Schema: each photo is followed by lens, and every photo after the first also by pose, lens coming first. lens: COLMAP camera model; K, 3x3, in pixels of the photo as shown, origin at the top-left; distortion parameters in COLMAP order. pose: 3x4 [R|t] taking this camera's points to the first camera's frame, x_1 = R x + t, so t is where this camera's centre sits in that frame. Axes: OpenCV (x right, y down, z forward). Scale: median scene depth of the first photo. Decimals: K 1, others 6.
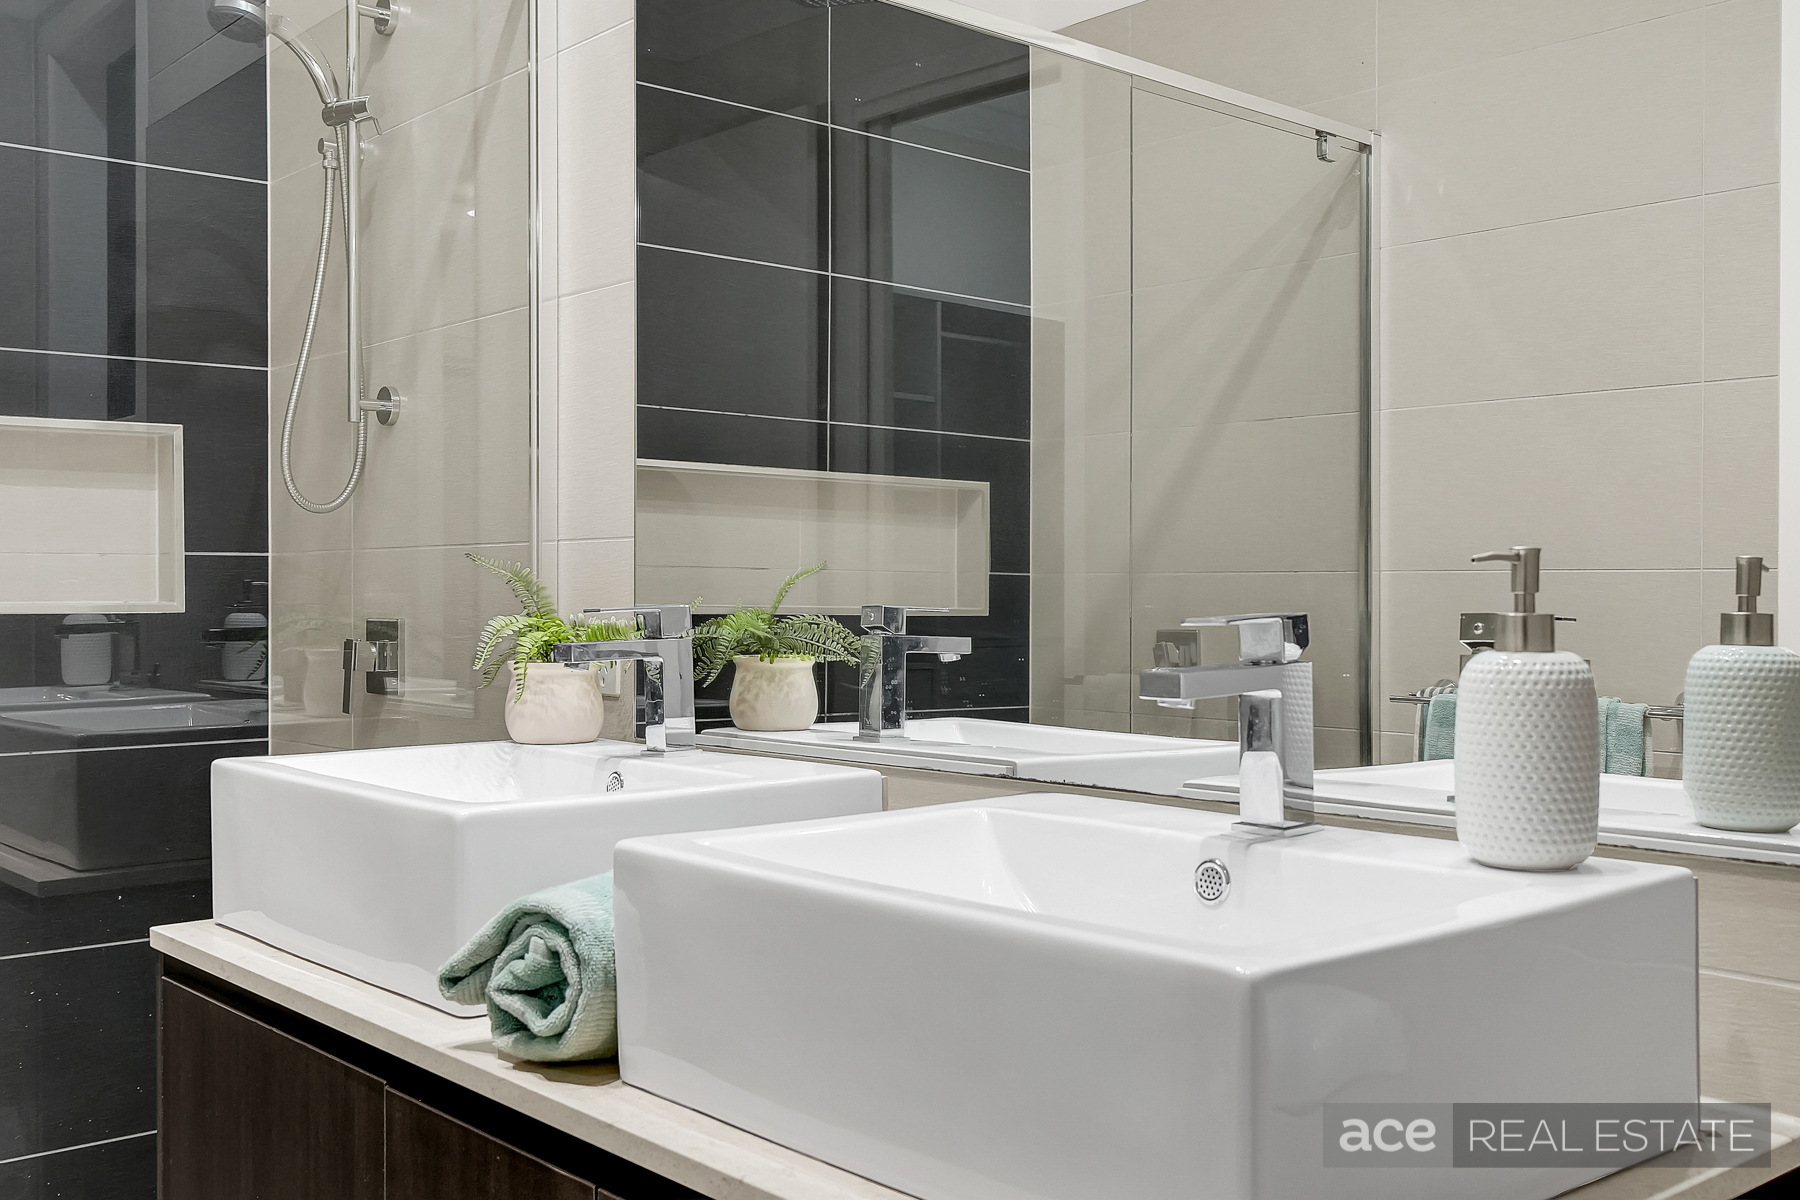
lens RADIAL K [[1772.2, 0, 900.0], [0, 1772.2, 600.0], [0, 0, 1]] dist [0.004371, -0.007300]
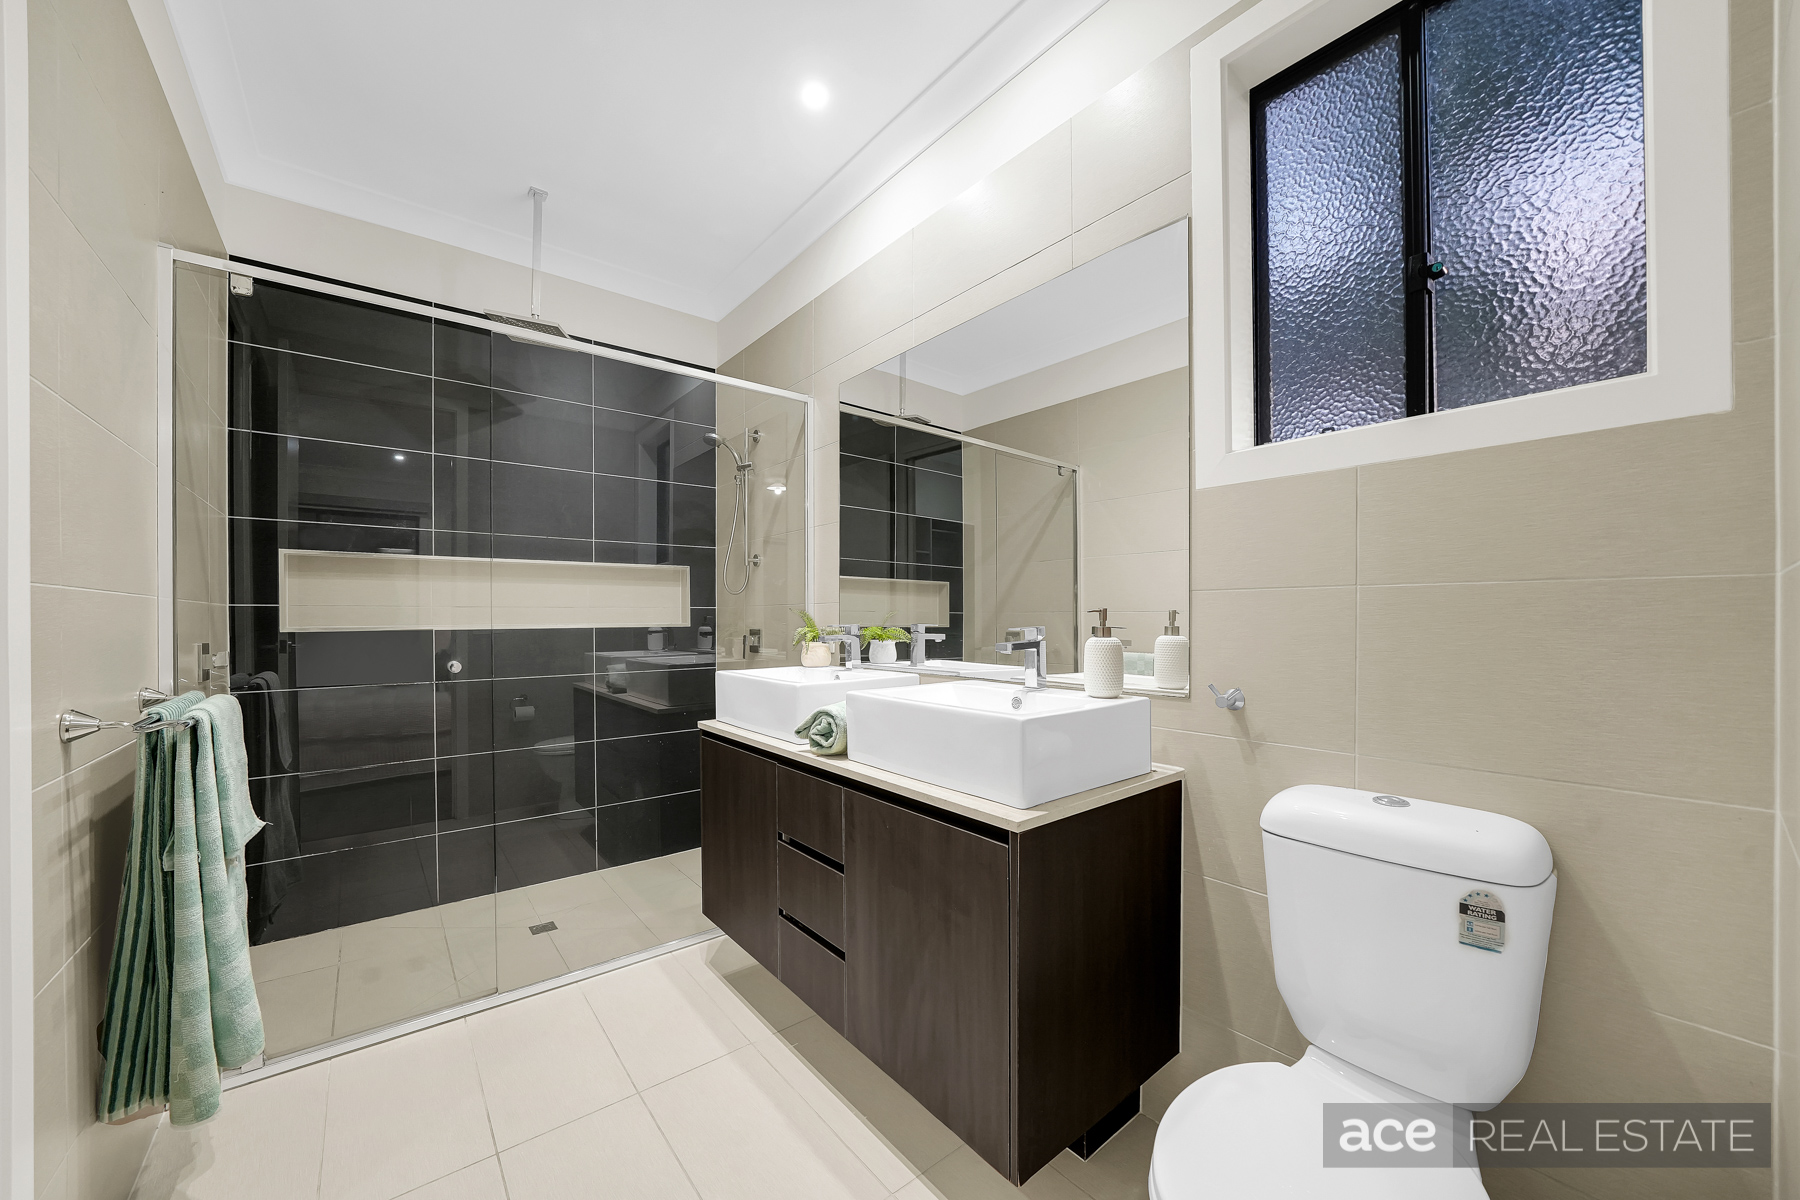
lens RADIAL K [[661.0, 0, 891.1], [0, 661.0, 608.9], [0, 0, 1]] dist [-0.000323, -0.000003]
pose [[0.999429, -0.002364, -0.033693, -0.016696], [0.001735, 0.999824, -0.018675, -0.002398], [0.033731, 0.018606, 0.999258, -0.193896]]
